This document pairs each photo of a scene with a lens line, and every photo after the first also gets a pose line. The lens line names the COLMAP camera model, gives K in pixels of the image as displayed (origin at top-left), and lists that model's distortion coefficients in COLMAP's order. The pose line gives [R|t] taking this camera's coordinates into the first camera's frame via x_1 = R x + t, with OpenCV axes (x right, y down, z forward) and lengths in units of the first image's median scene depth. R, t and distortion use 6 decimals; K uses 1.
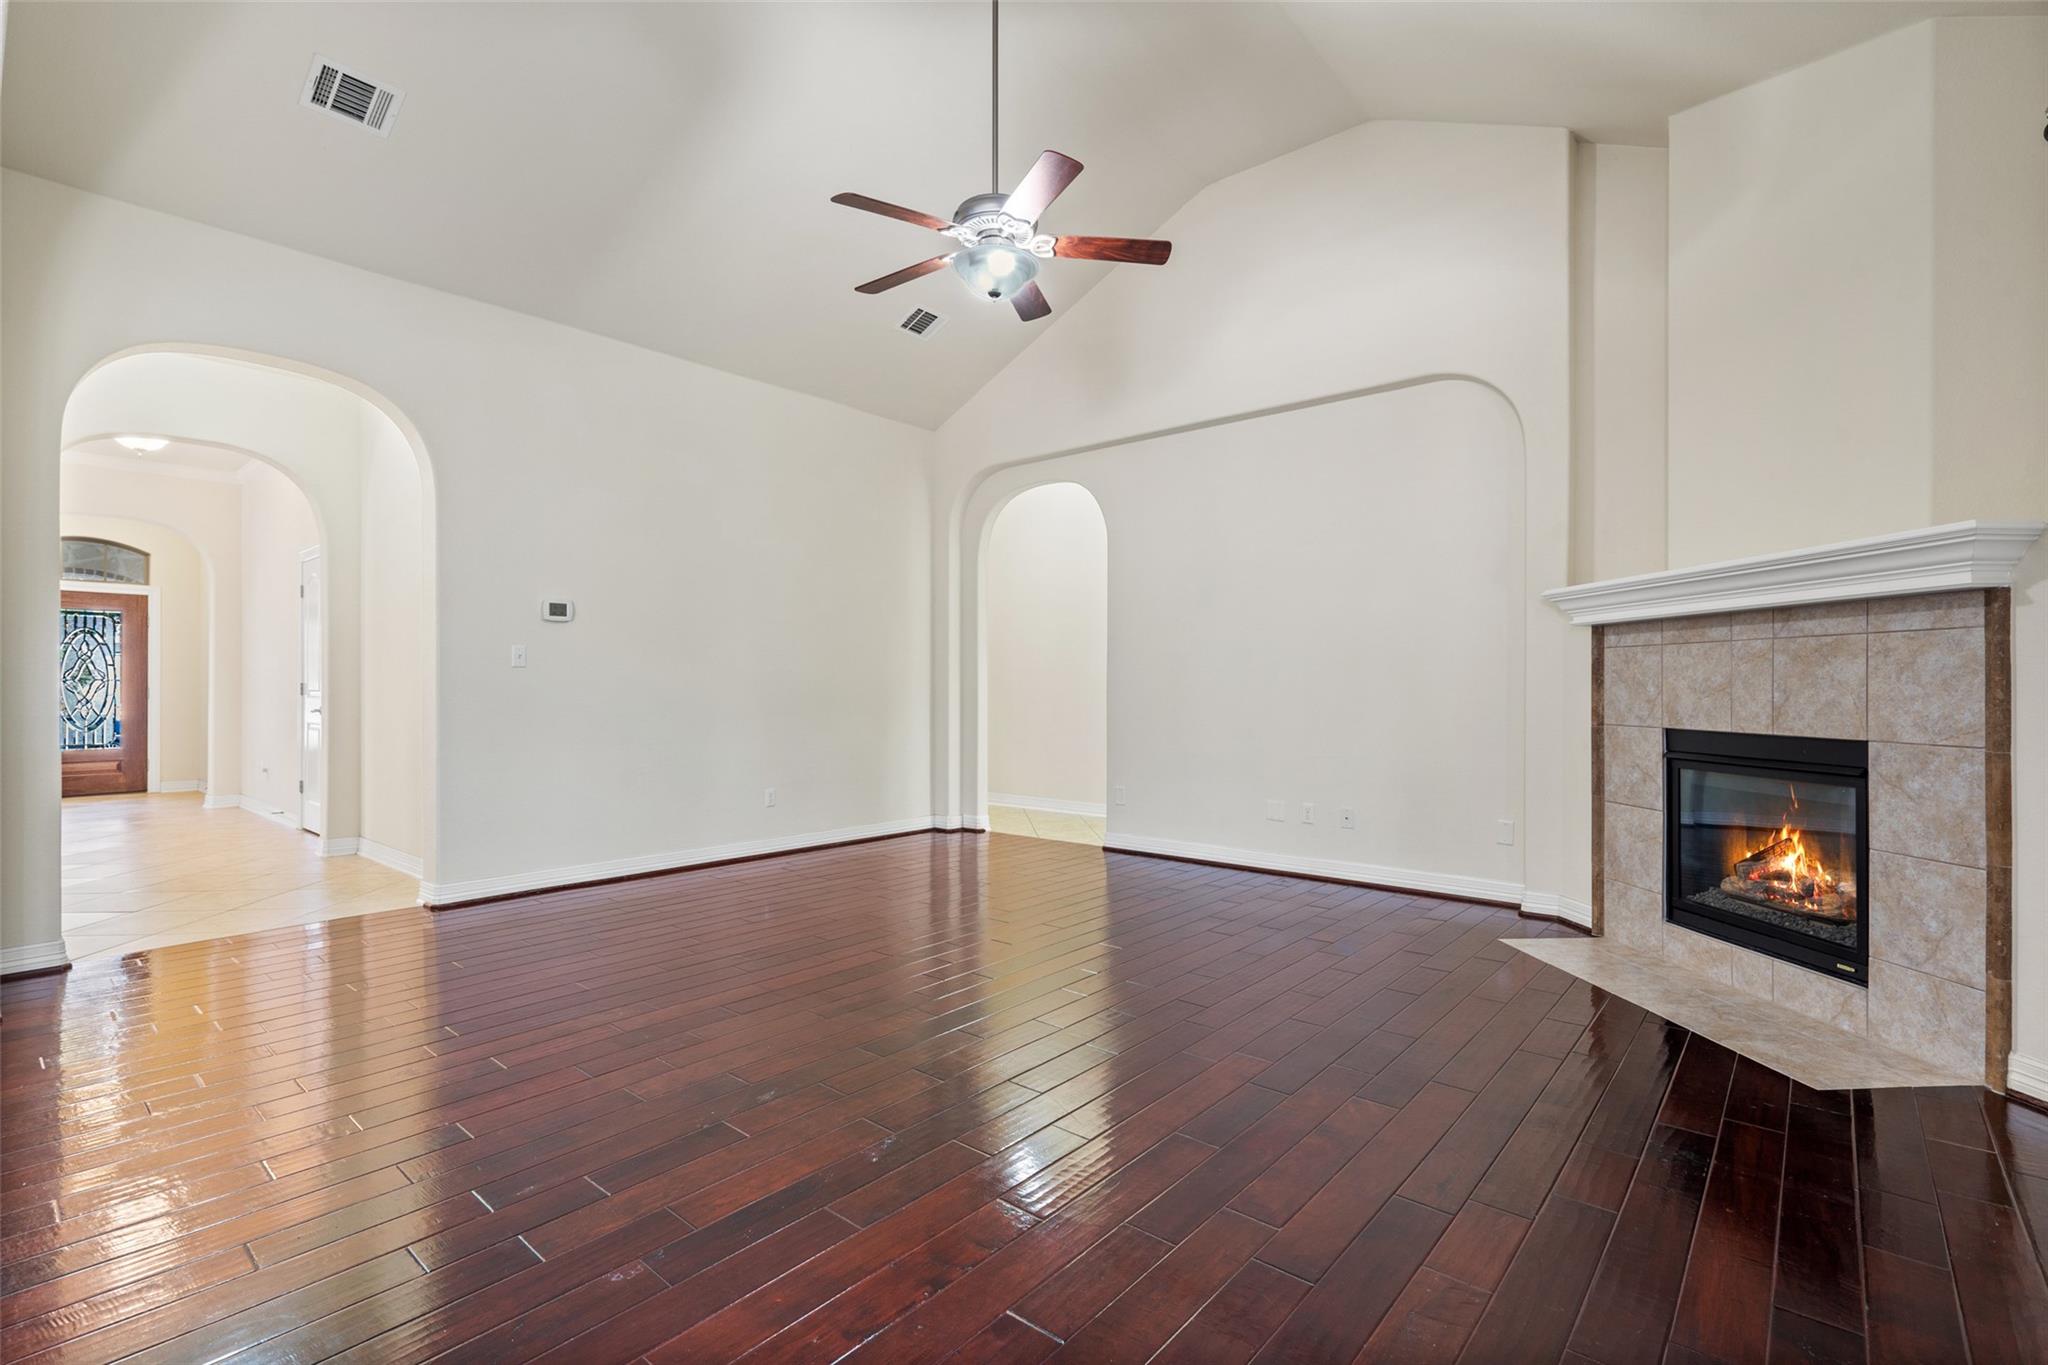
lens RADIAL K [[938.9, 0, 1022.8], [0, 938.9, 689.7], [0, 0, 1]] dist [-0.004582, 0.003512]
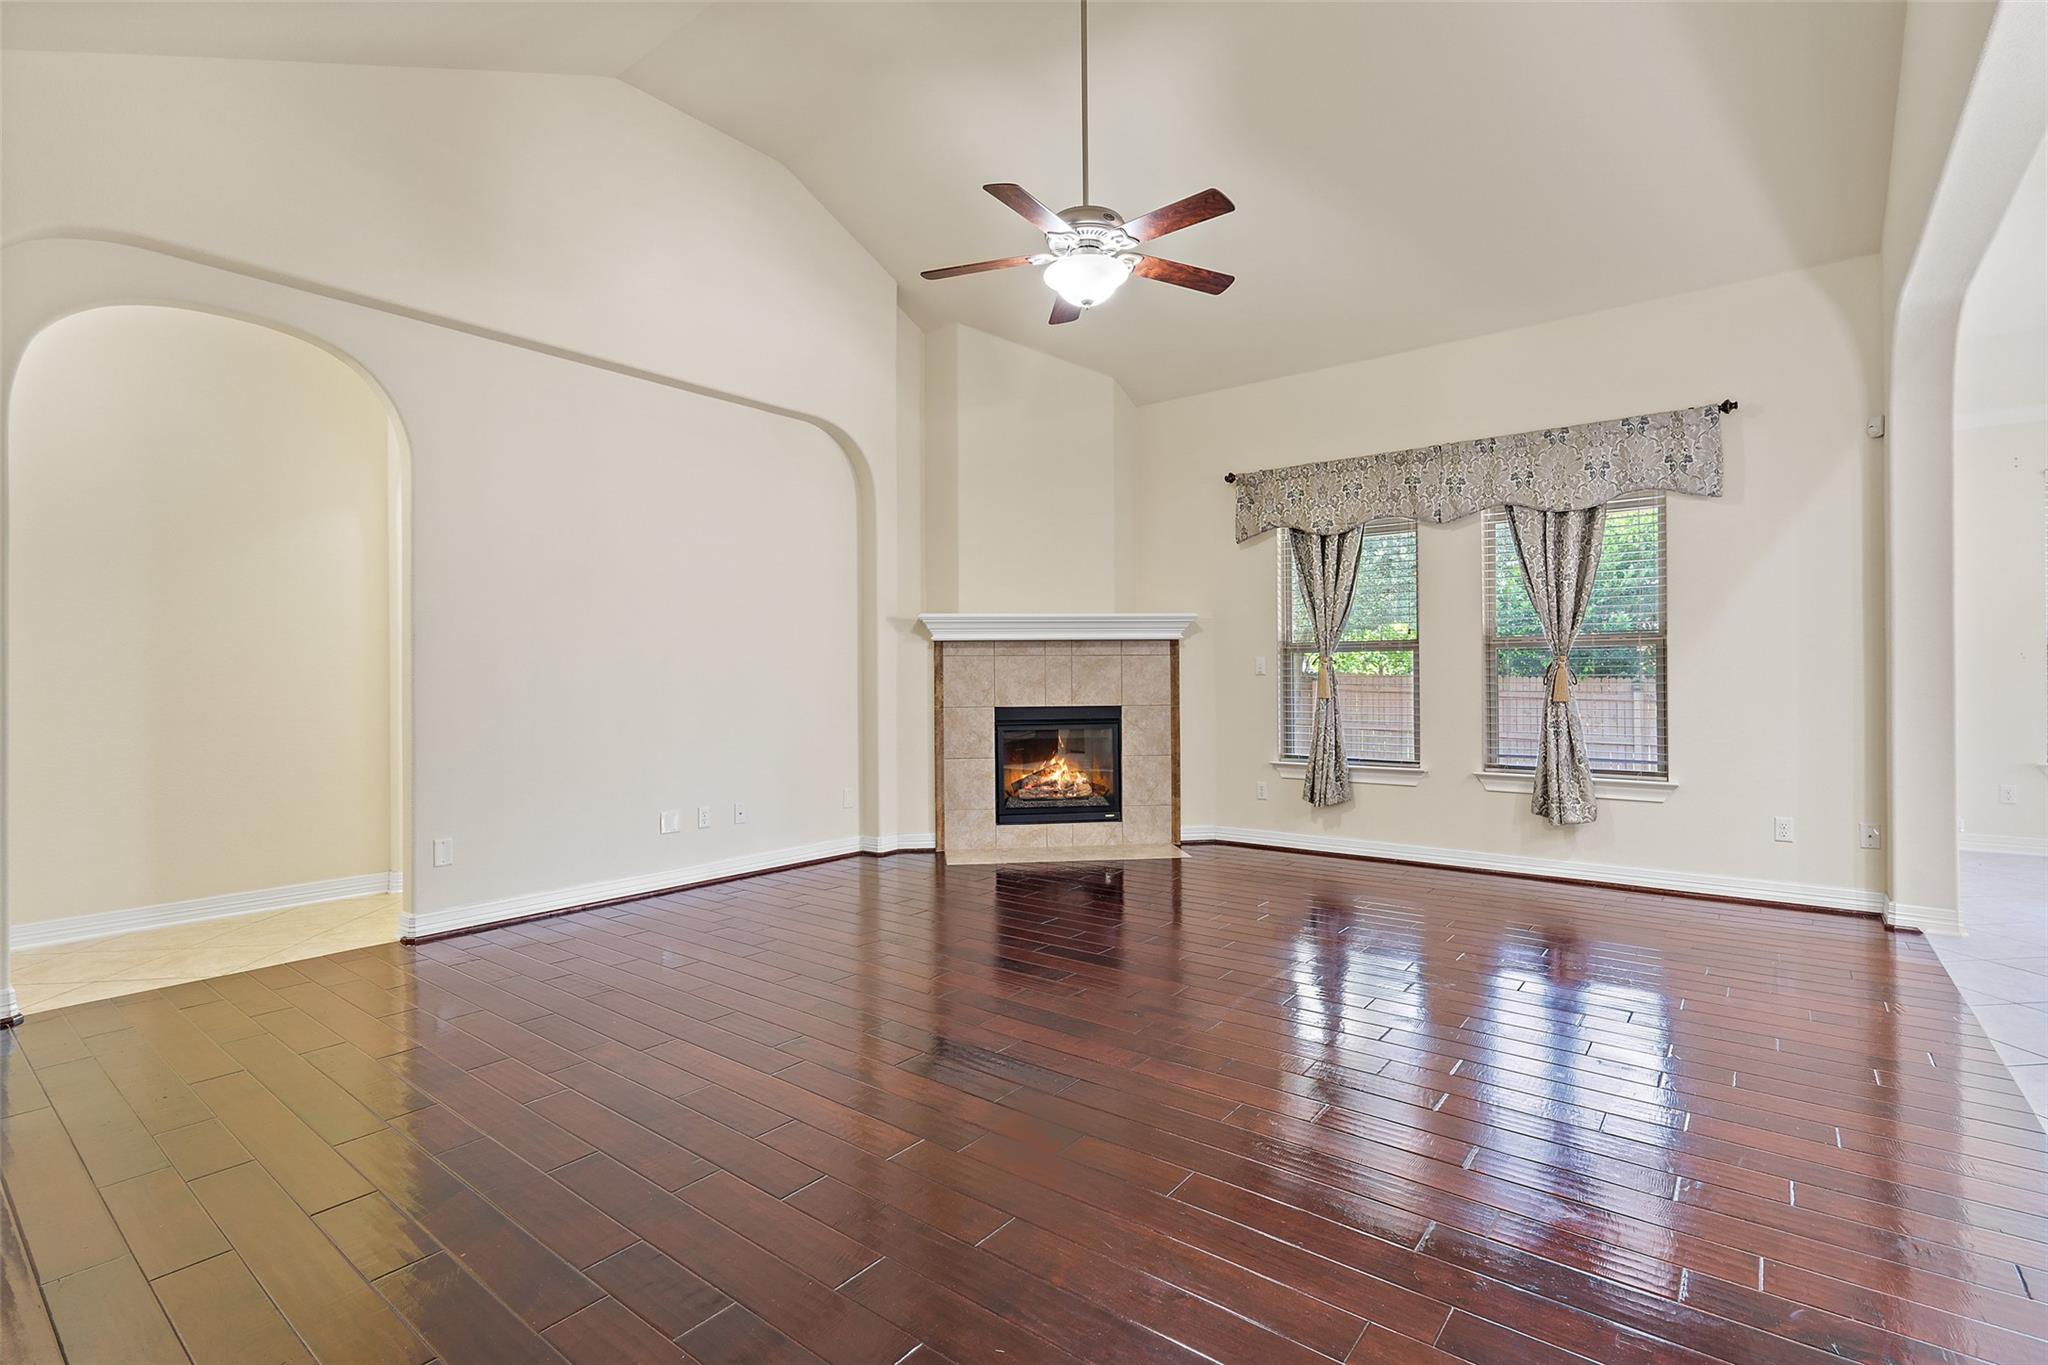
lens RADIAL K [[938.9, 0, 1030.7], [0, 938.9, 664.9], [0, 0, 1]] dist [-0.004582, 0.003512]
pose [[-0.046916, 0.014562, 0.998793, -1.079663], [0.013504, 0.999812, -0.013942, -0.009996], [-0.998808, 0.012833, -0.047103, 1.142548]]
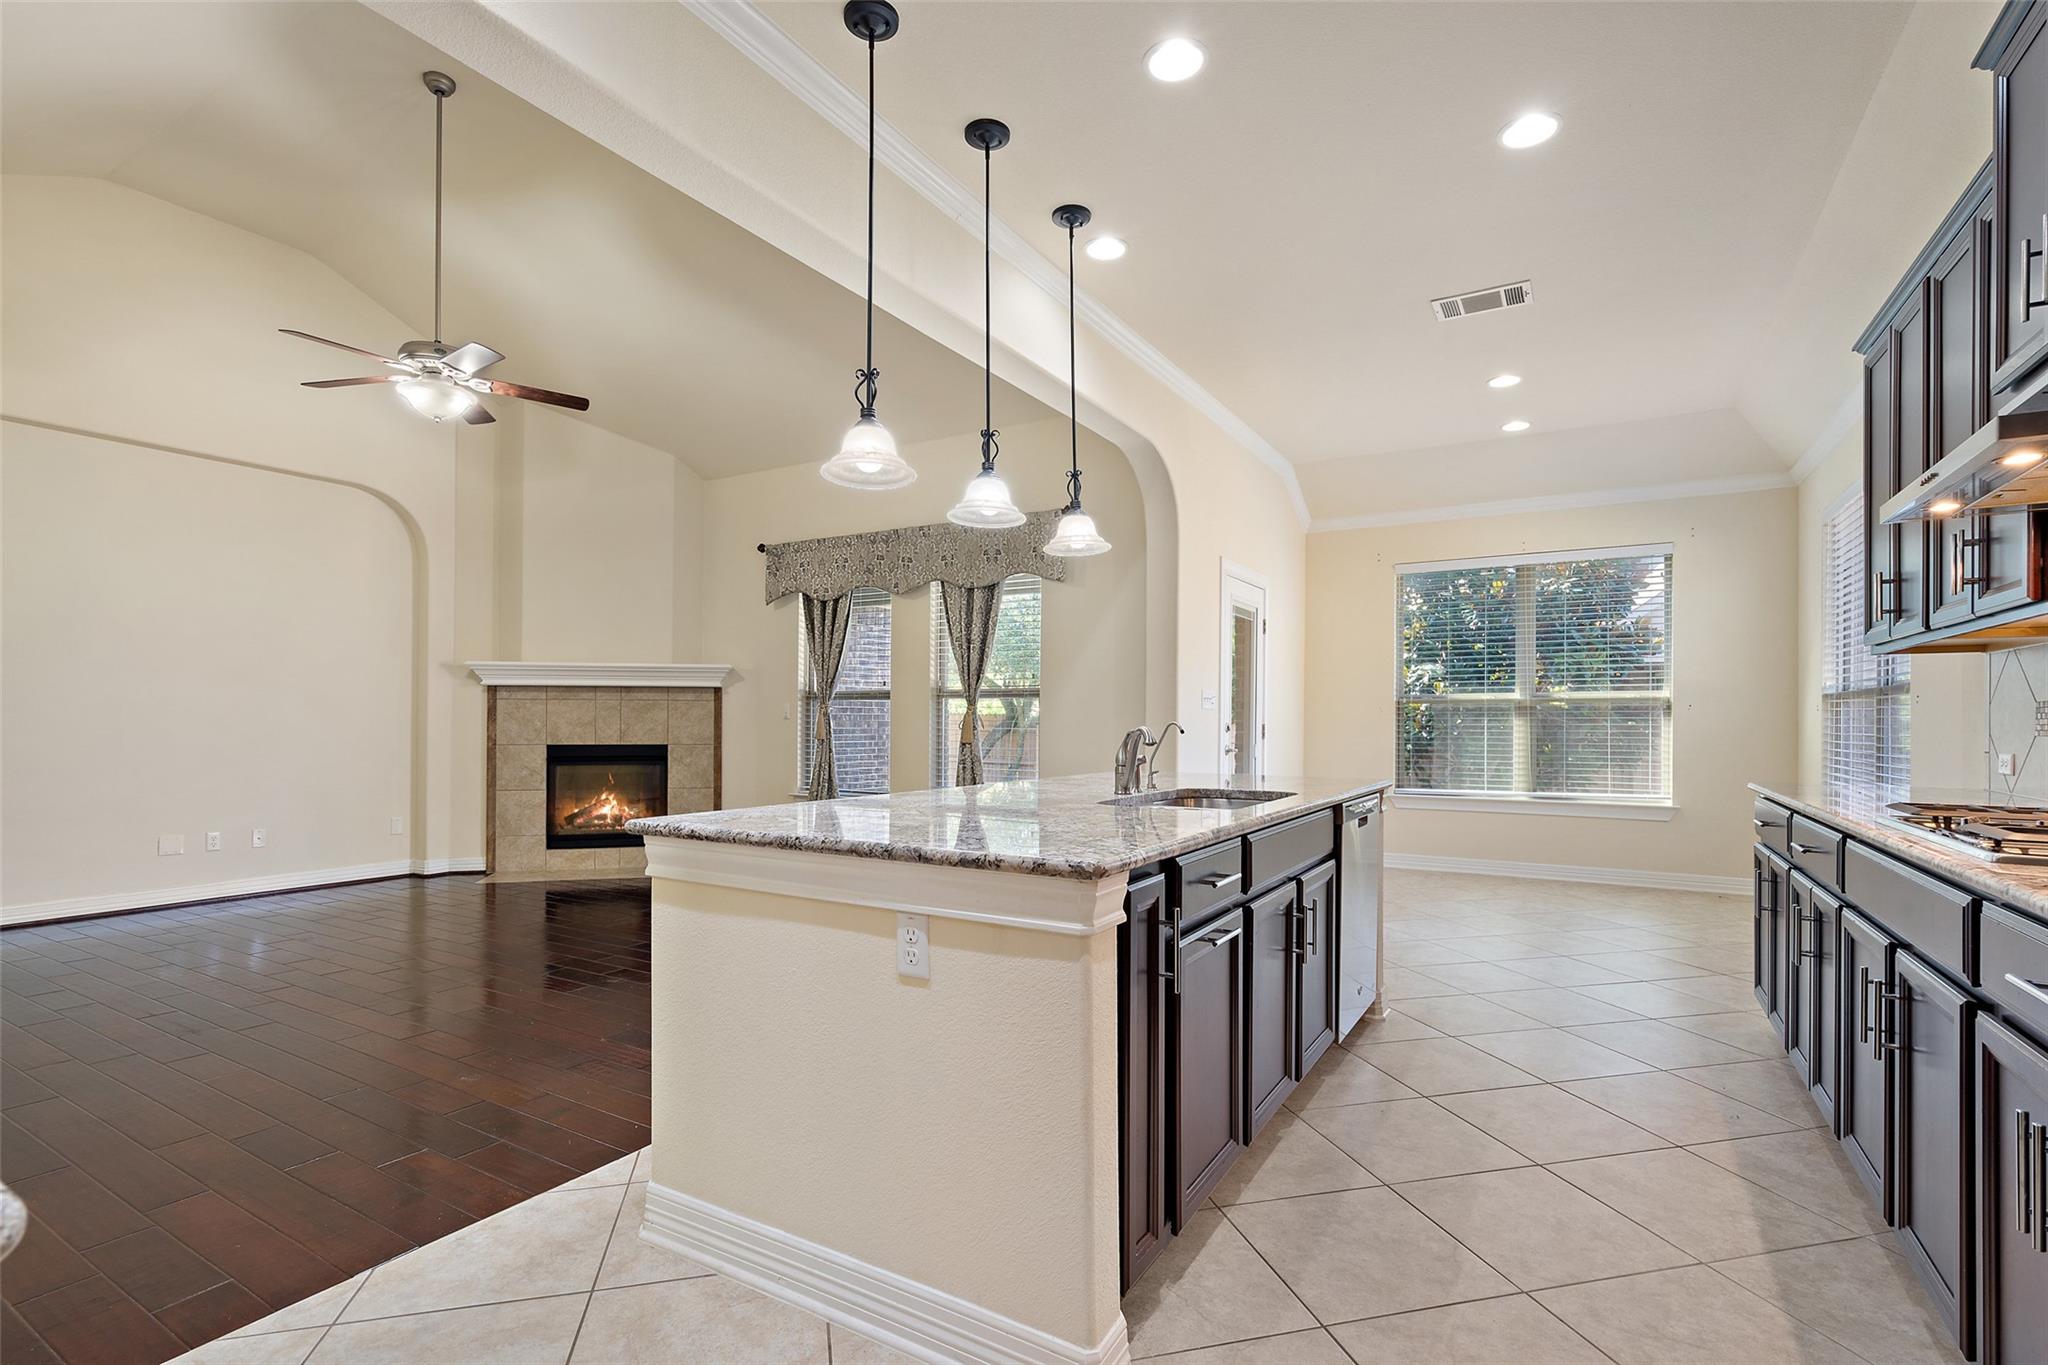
lens RADIAL K [[938.9, 0, 1018.1], [0, 938.9, 710.2], [0, 0, 1]] dist [-0.004582, 0.003512]
pose [[-0.161470, 0.009298, 0.986834, -1.451554], [0.002913, 0.999956, -0.008945, -0.009071], [-0.986873, 0.001430, -0.161490, 0.431301]]
